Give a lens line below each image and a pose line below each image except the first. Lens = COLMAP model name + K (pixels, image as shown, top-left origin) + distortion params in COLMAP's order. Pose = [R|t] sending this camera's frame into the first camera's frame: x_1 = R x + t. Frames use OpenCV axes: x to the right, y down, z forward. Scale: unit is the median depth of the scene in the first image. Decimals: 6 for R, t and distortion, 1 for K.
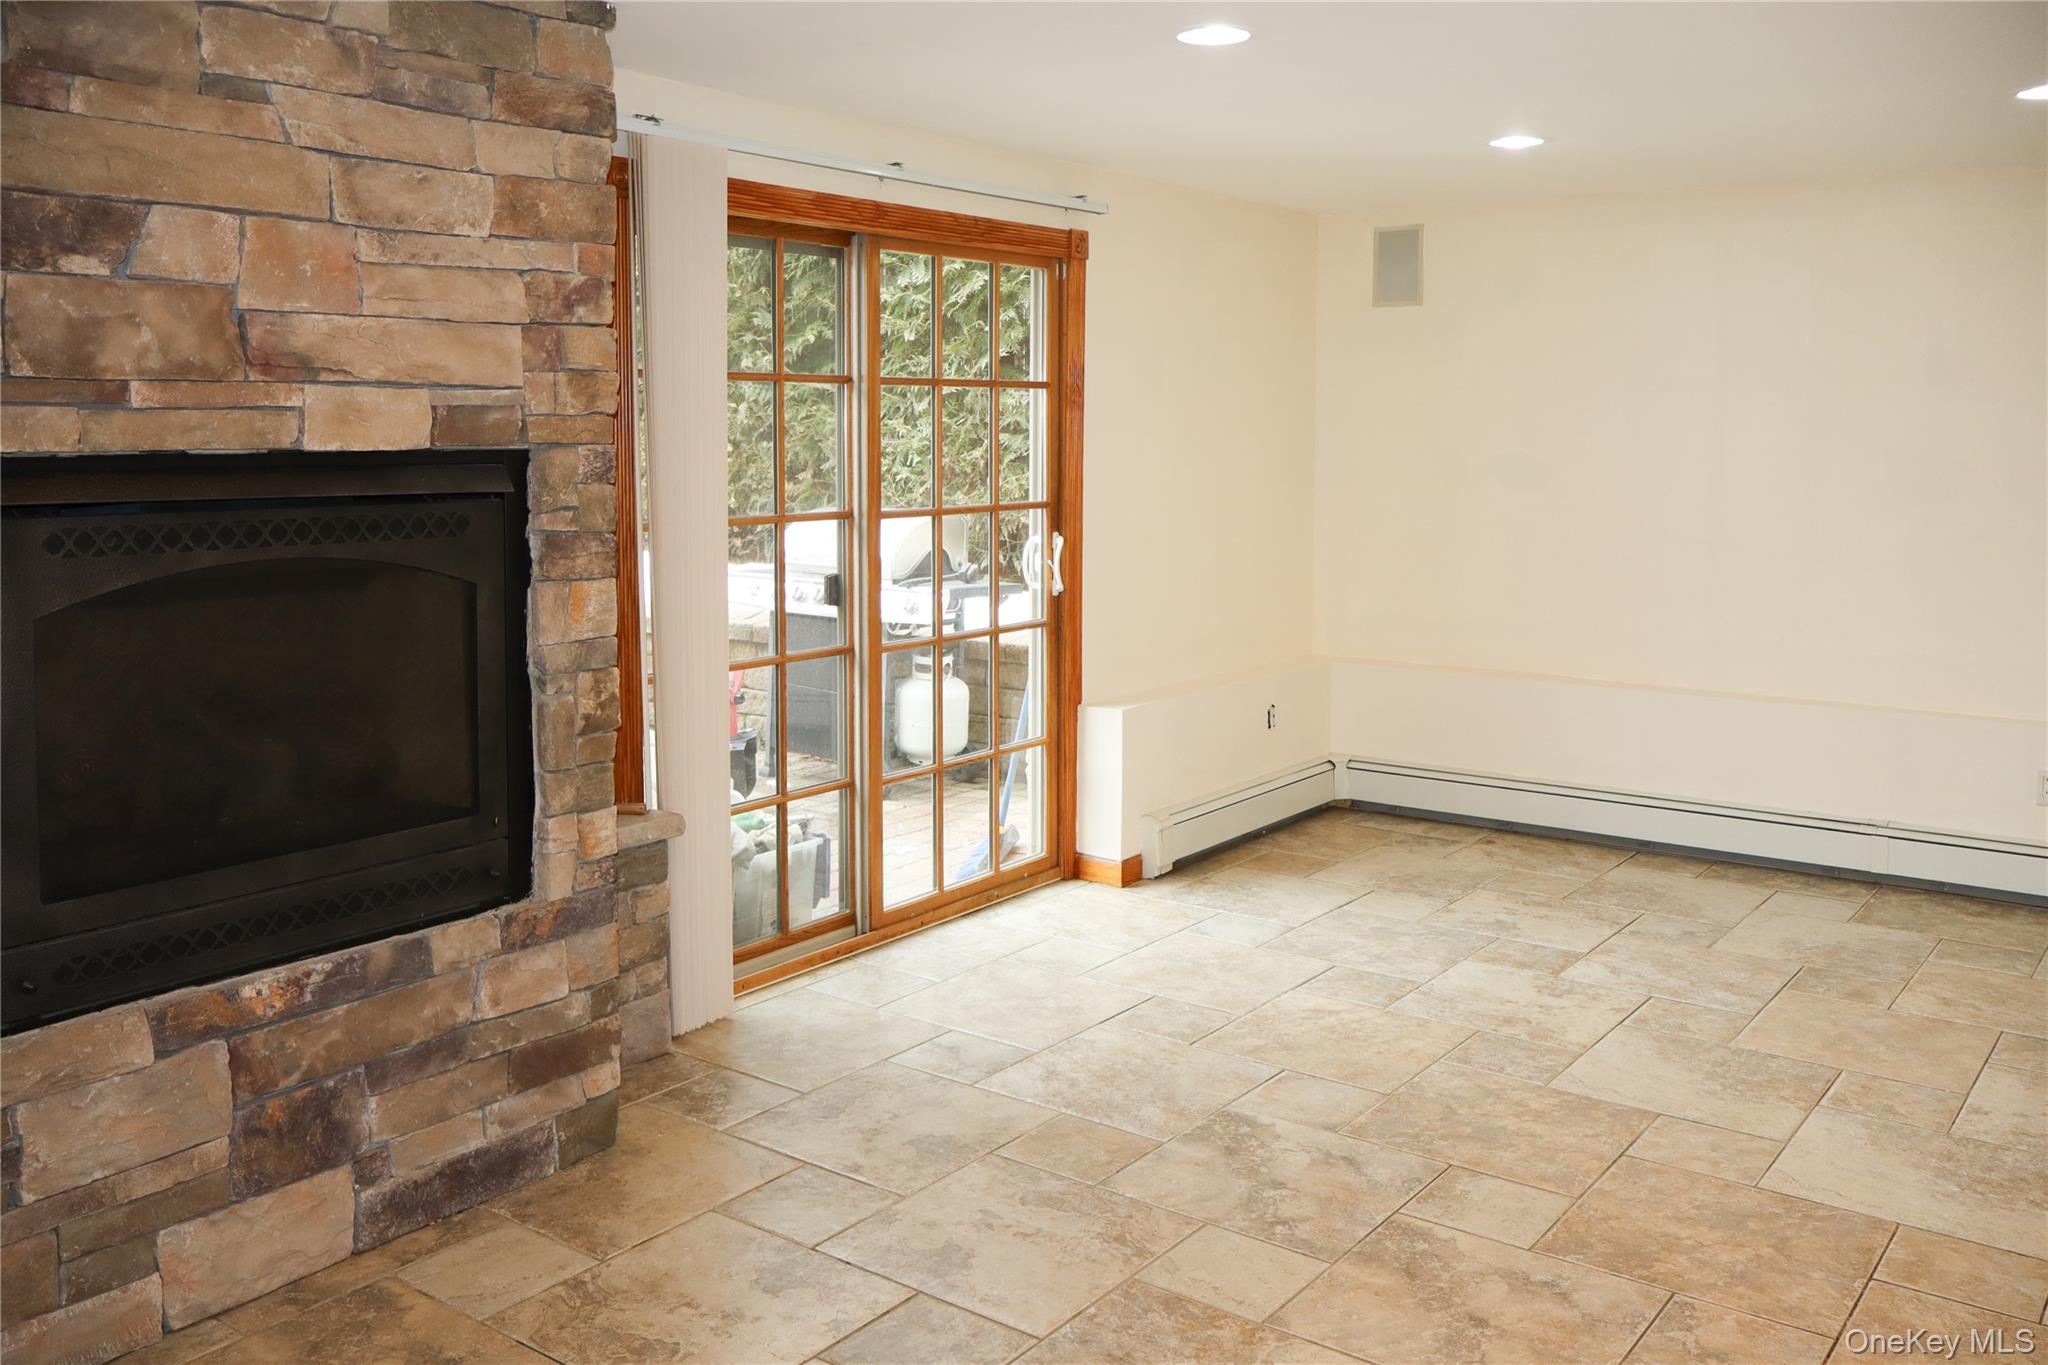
lens RADIAL K [[1756.7, 0, 991.0], [0, 1756.7, 663.4], [0, 0, 1]] dist [0.016506, -0.002744]
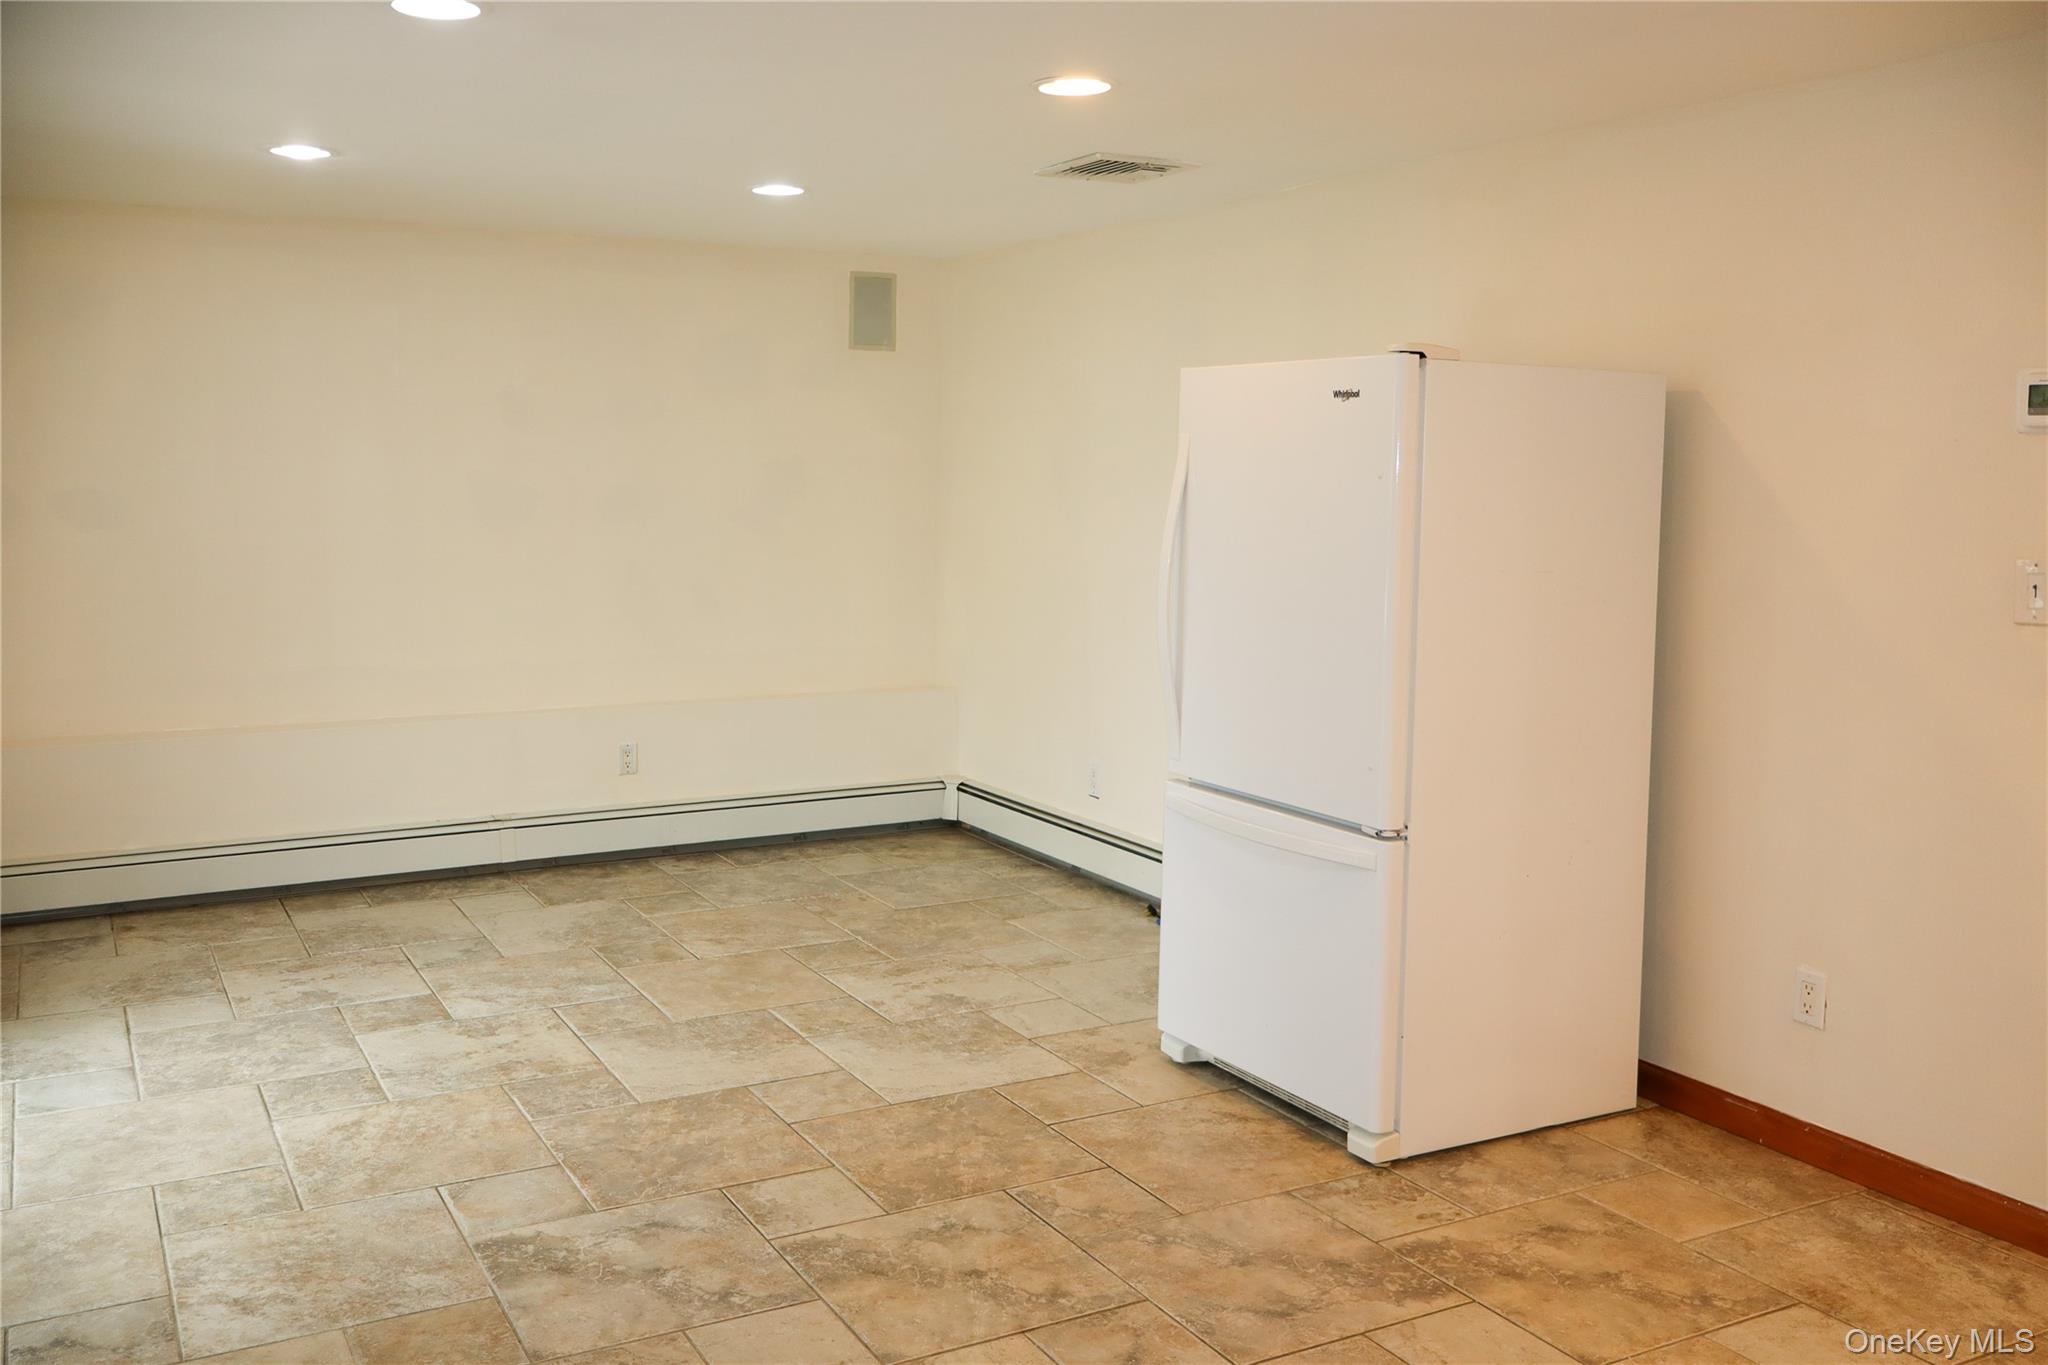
lens RADIAL K [[1756.7, 0, 977.4], [0, 1756.7, 671.5], [0, 0, 1]] dist [0.016506, -0.002744]
pose [[0.423513, -0.108024, 0.899426, -0.524683], [0.114507, 0.991285, 0.065139, -0.056109], [-0.898624, 0.075403, 0.432191, 0.384332]]
